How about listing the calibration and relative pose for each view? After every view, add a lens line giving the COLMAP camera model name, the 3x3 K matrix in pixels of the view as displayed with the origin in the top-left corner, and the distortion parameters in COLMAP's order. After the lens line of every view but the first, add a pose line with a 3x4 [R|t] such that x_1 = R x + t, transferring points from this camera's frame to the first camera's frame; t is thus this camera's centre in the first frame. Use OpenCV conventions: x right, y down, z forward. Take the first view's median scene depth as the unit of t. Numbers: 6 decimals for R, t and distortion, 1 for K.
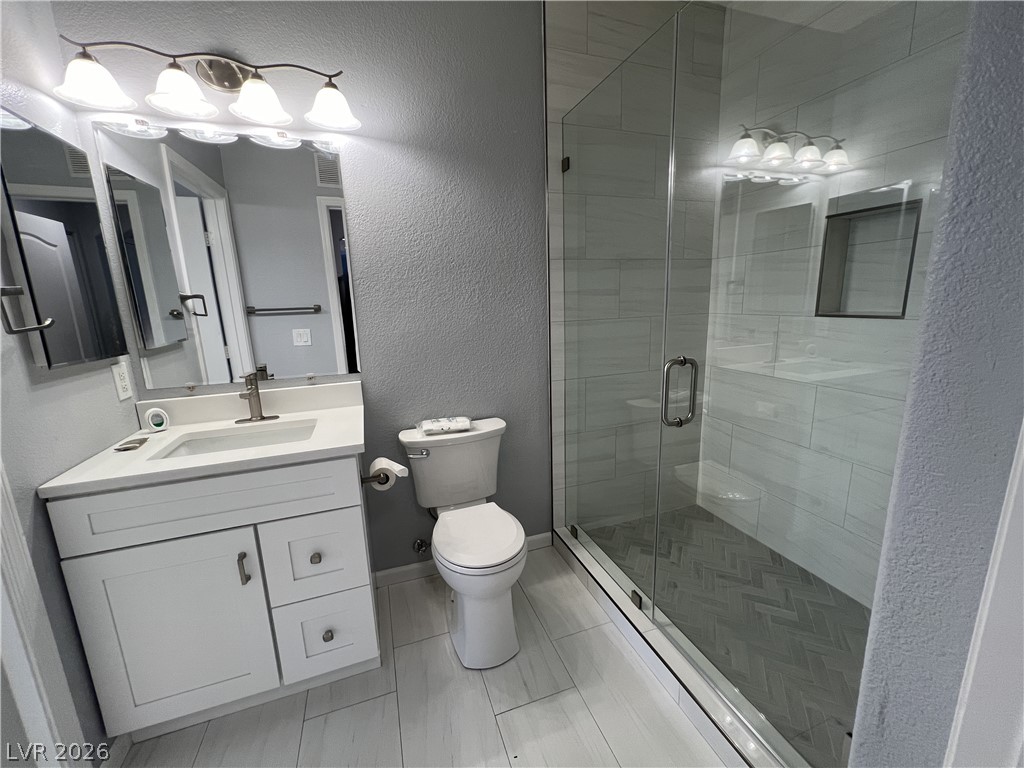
lens RADIAL K [[410.8, 0, 503.9], [0, 410.8, 380.8], [0, 0, 1]] dist [-0.001722, 0.000047]
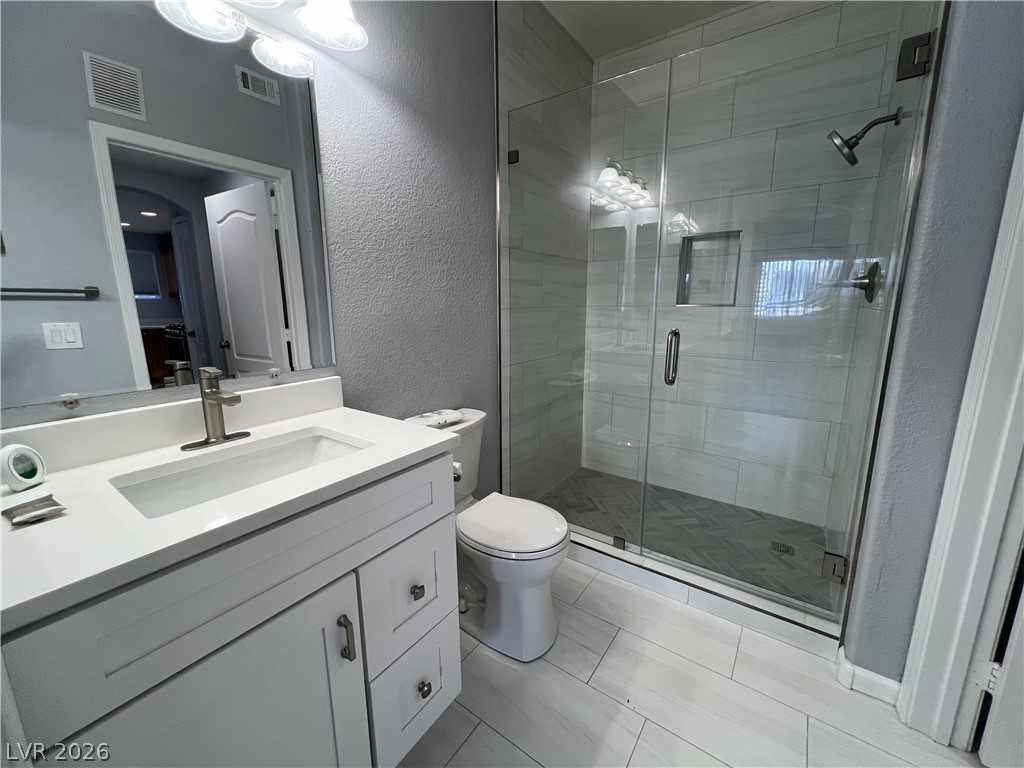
lens RADIAL K [[410.8, 0, 509.5], [0, 410.8, 380.8], [0, 0, 1]] dist [-0.001722, 0.000047]
pose [[0.823794, -0.080197, 0.561188, -0.489399], [0.090483, 0.995853, 0.009488, 0.030010], [-0.559622, 0.042962, 0.827634, 0.165907]]
